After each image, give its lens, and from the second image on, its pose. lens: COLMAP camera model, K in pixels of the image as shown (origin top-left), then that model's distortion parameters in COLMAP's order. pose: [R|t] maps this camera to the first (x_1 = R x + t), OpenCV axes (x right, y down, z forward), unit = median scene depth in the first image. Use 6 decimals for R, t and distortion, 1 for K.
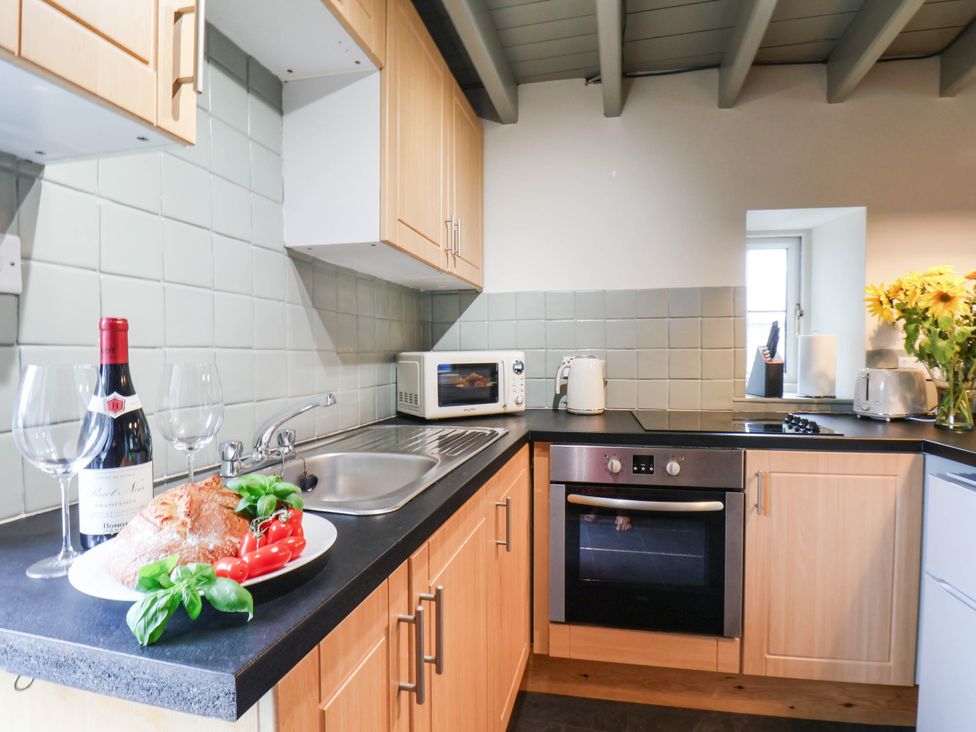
lens RADIAL K [[508.4, 0, 488.9], [0, 508.4, 368.4], [0, 0, 1]] dist [0.001370, -0.013848]
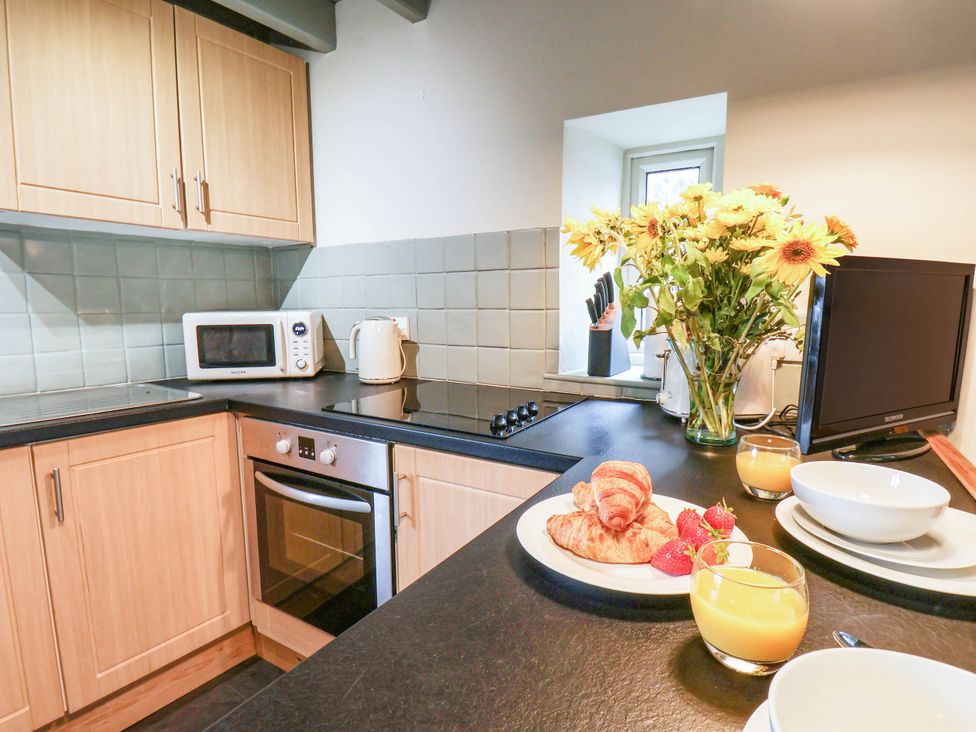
lens RADIAL K [[508.4, 0, 488.9], [0, 508.4, 368.4], [0, 0, 1]] dist [0.001370, -0.013848]
pose [[0.932337, 0.048622, -0.358308, 0.716253], [-0.013351, 0.994871, 0.100263, -0.028610], [0.361345, -0.088695, 0.928204, 0.259850]]
